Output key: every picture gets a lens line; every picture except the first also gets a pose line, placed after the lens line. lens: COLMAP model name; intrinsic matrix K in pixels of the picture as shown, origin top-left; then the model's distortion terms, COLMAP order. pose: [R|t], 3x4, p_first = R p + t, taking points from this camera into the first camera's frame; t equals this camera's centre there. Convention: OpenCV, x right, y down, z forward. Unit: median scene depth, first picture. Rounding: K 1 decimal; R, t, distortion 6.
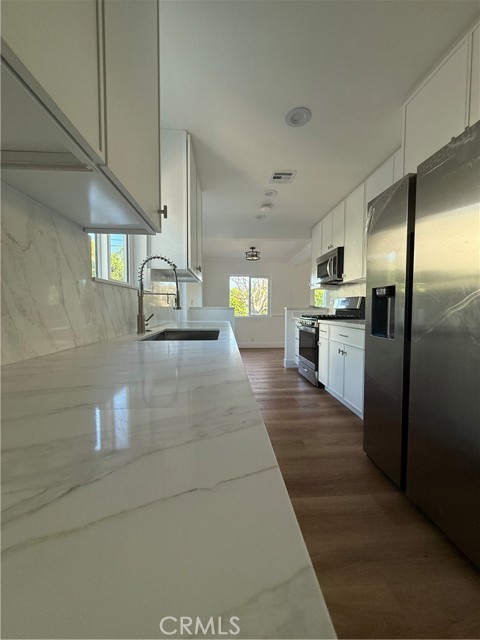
lens RADIAL K [[255.9, 0, 239.5], [0, 255.9, 322.1], [0, 0, 1]] dist [-0.000639, 0.000404]
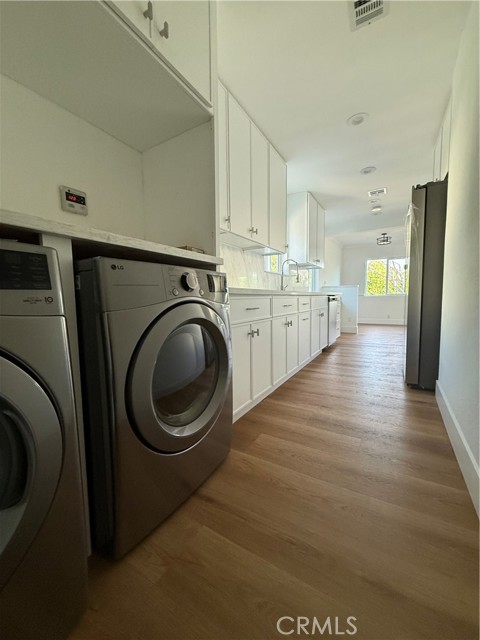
lens RADIAL K [[255.9, 0, 239.6], [0, 255.9, 319.6], [0, 0, 1]] dist [-0.000639, 0.000404]
pose [[0.827946, 0.034732, -0.559732, 0.505790], [-0.013004, 0.999001, 0.042754, 0.157386], [0.560658, -0.028120, 0.827570, -0.960913]]
